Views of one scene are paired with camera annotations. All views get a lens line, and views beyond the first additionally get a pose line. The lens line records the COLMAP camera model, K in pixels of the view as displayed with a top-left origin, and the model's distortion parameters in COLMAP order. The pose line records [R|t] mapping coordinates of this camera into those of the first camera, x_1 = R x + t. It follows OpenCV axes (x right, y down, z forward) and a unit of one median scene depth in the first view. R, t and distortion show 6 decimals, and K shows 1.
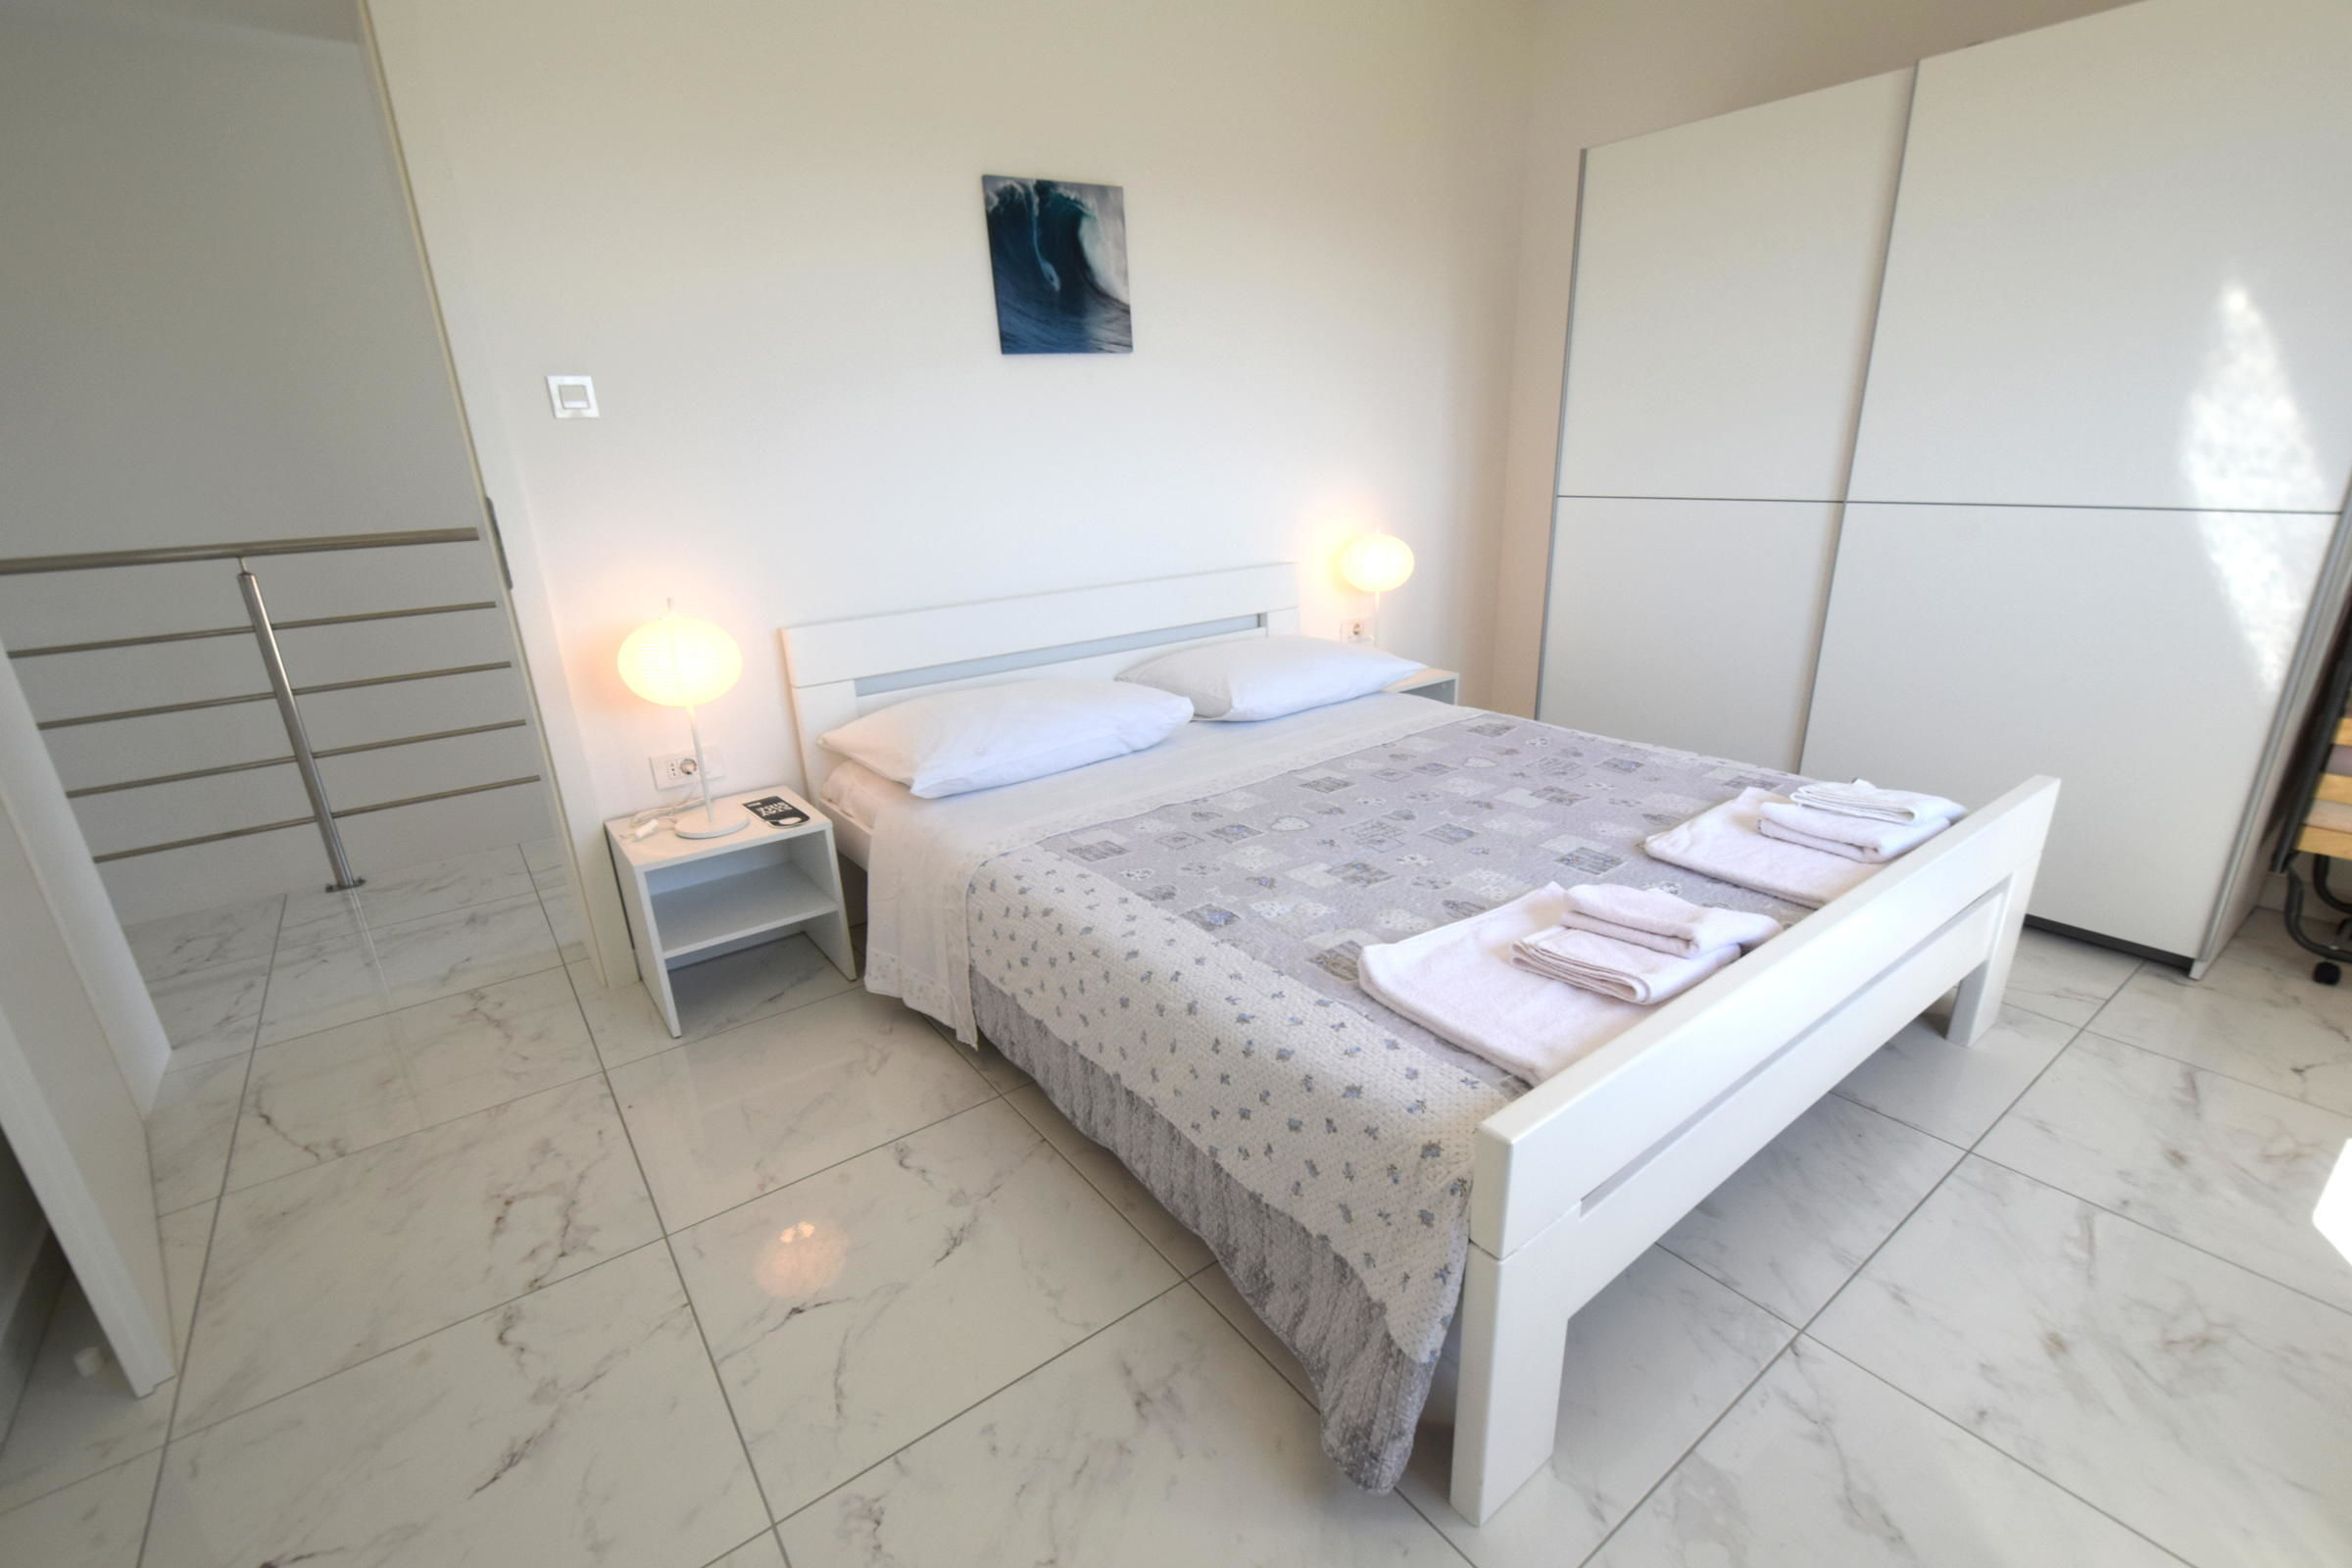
lens RADIAL K [[1025.6, 0, 1186.5], [0, 1025.6, 797.4], [0, 0, 1]] dist [-0.003040, -0.000422]
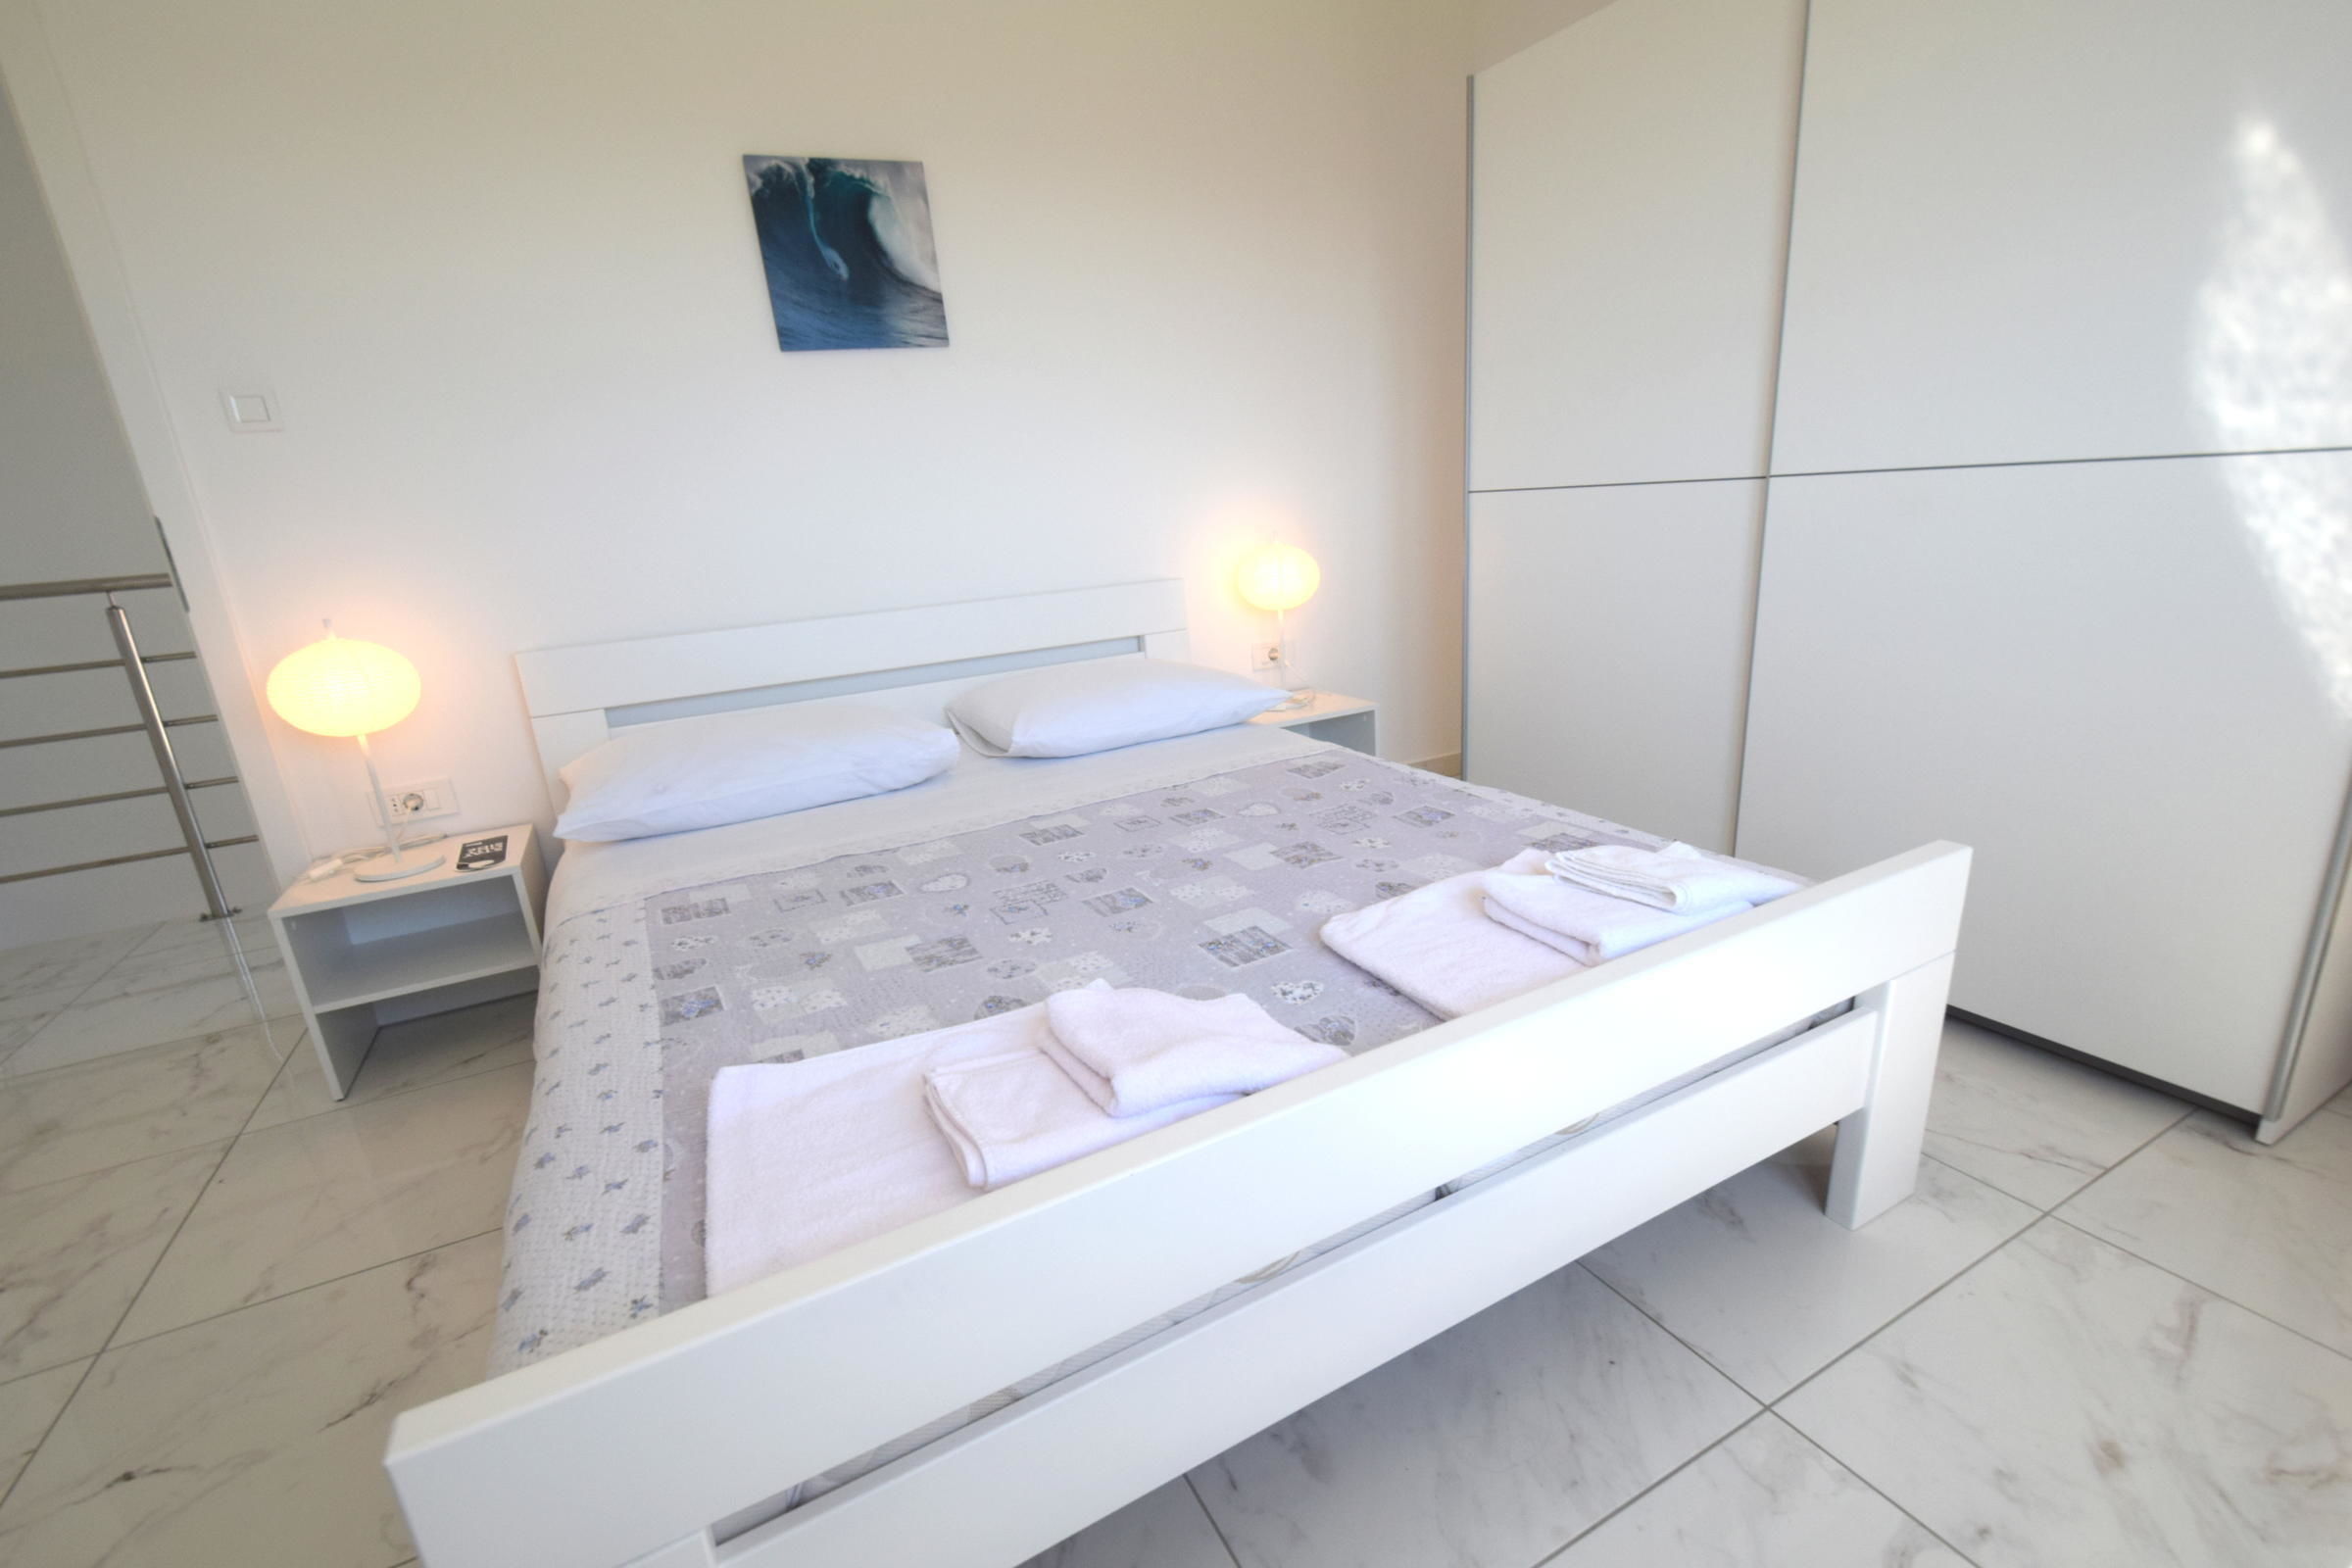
lens RADIAL K [[1025.6, 0, 1186.5], [0, 1025.6, 797.4], [0, 0, 1]] dist [-0.003040, -0.000422]
pose [[0.987754, 0.011819, -0.155571, 0.356903], [-0.017593, 0.999204, -0.035791, -0.013962], [0.155024, 0.038090, 0.987176, 0.197055]]
